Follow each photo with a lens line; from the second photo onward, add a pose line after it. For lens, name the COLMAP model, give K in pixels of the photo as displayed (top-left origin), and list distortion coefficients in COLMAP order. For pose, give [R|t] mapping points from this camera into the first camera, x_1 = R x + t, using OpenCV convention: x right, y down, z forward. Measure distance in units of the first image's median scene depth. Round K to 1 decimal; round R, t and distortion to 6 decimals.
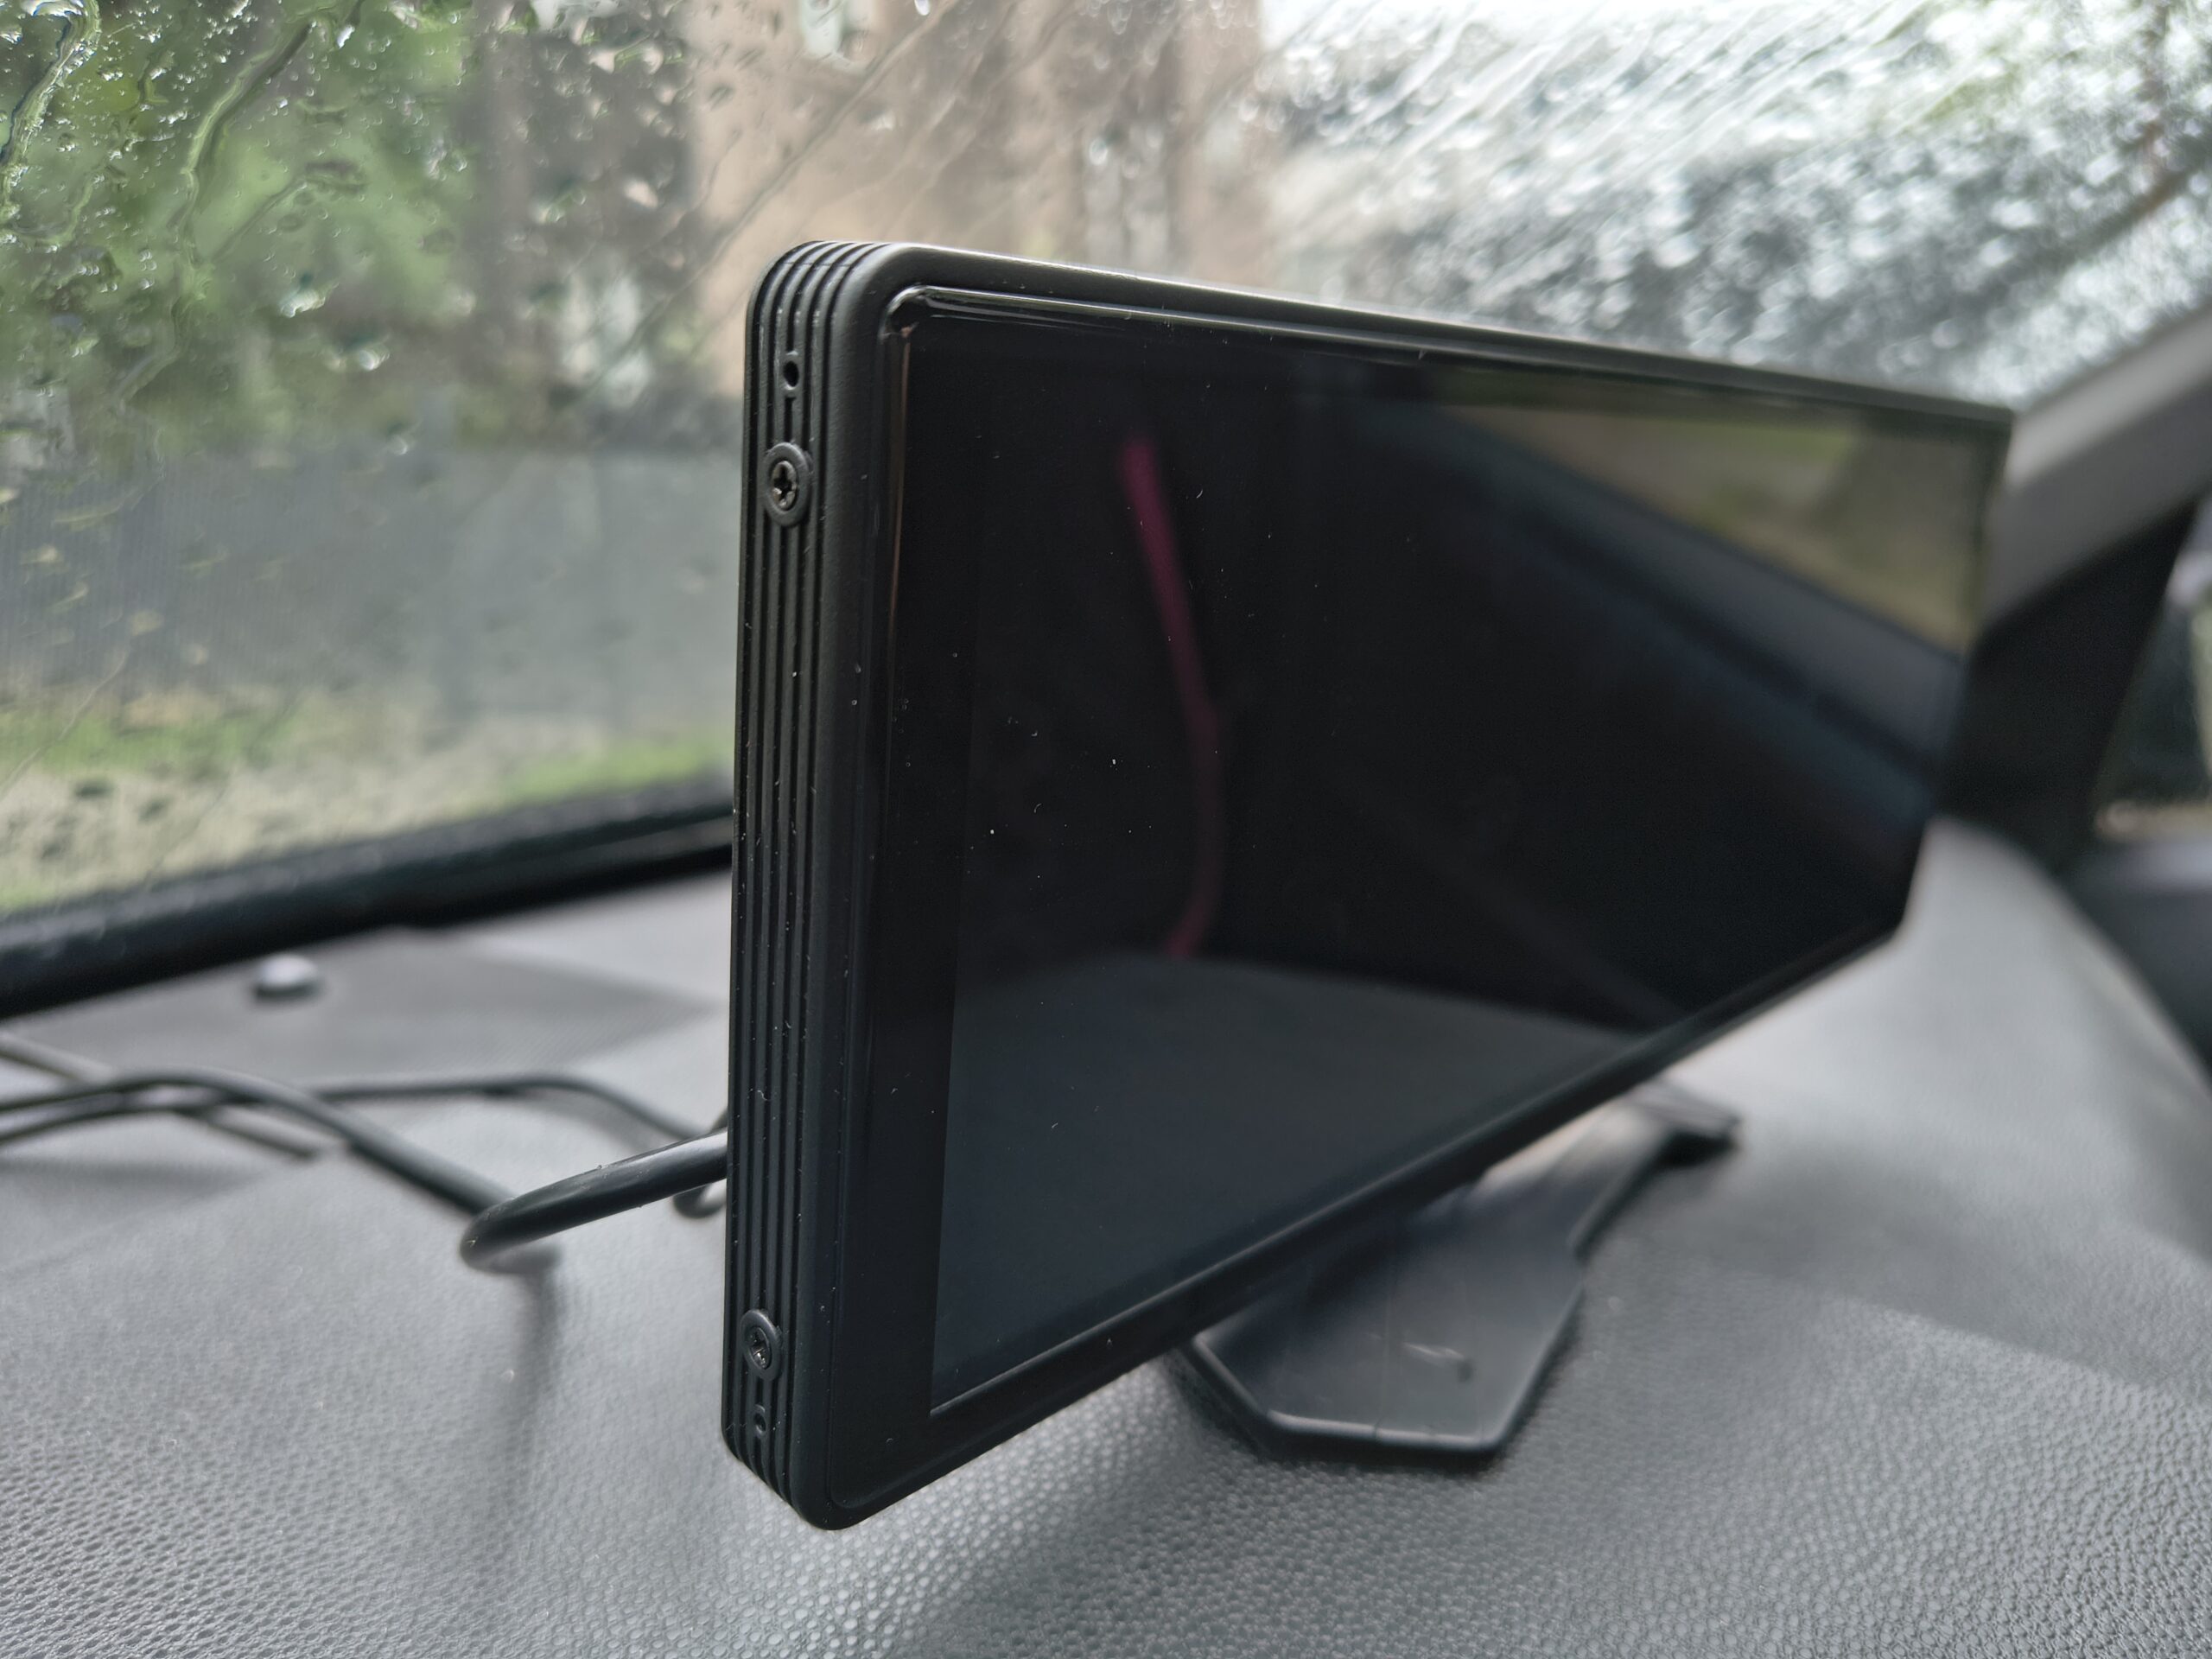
lens RADIAL K [[1602.7, 0, 1106.6], [0, 1602.7, 842.9], [0, 0, 1]] dist [0.006301, -0.031190]
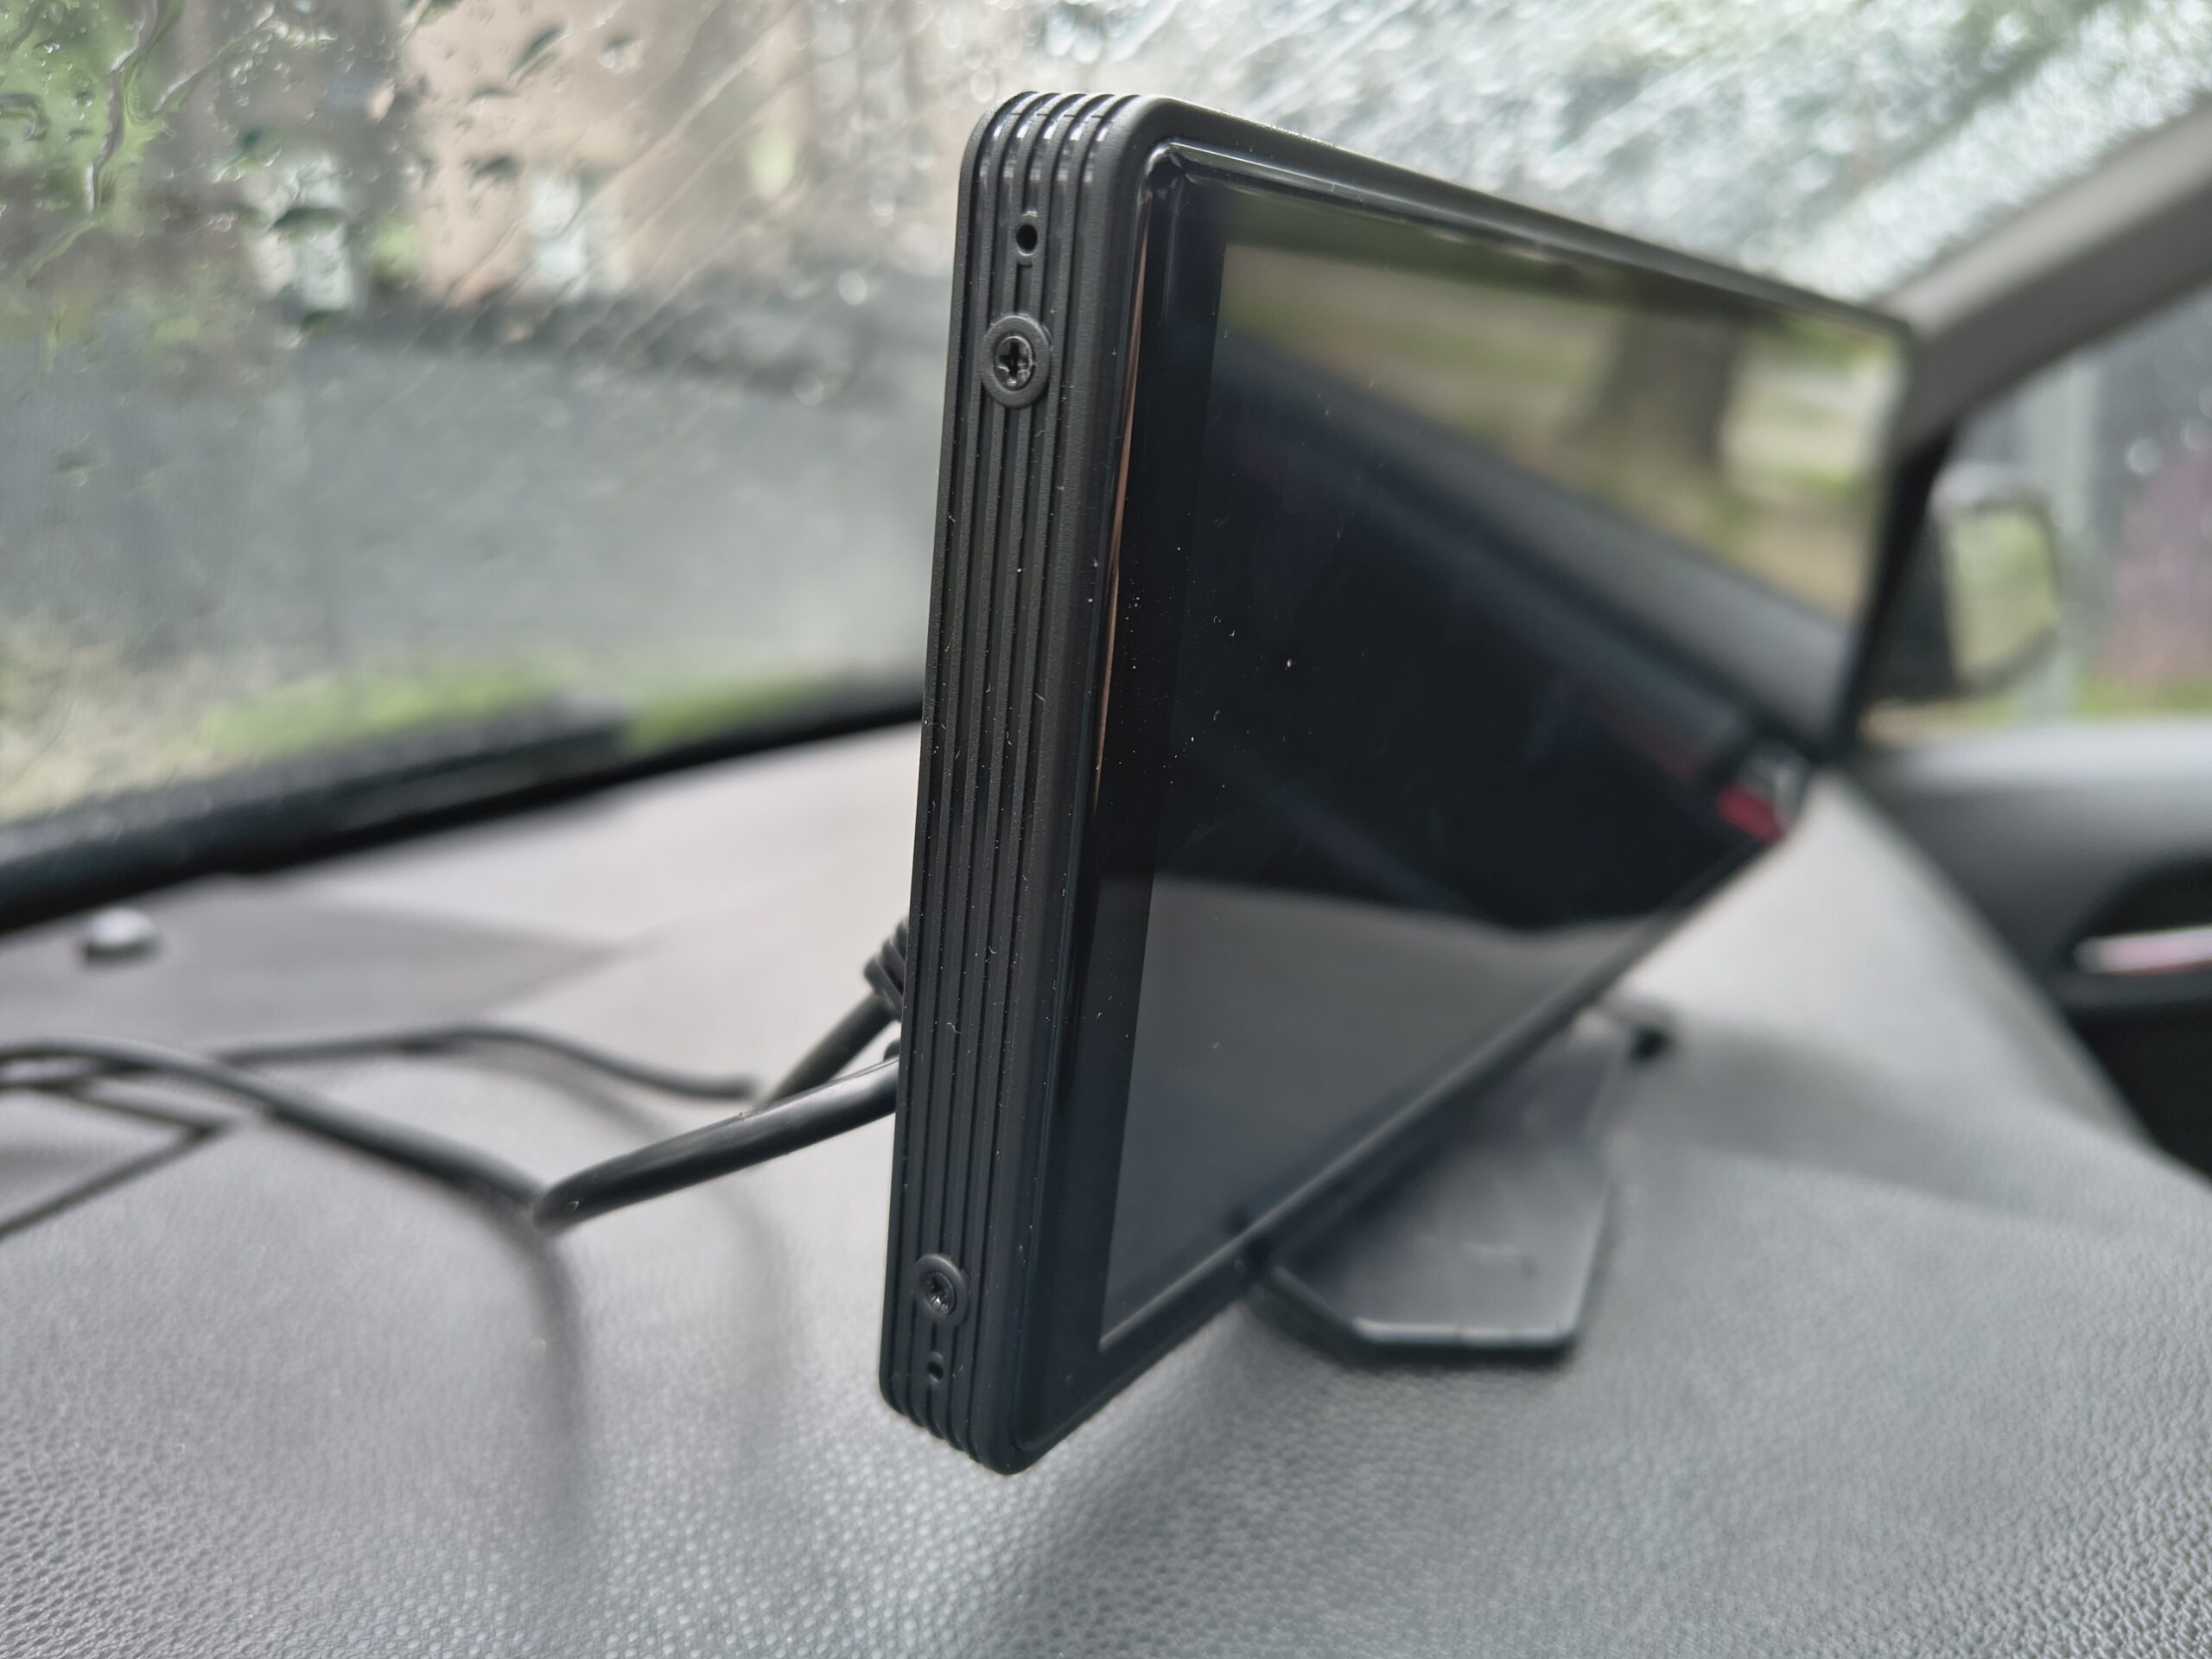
lens RADIAL K [[1602.7, 0, 1126.5], [0, 1602.7, 841.0], [0, 0, 1]] dist [0.006301, -0.031190]
pose [[0.989269, -0.034066, 0.142080, -0.186246], [0.027453, 0.998458, 0.048247, 0.005059], [-0.143504, -0.043829, 0.988679, 0.050239]]
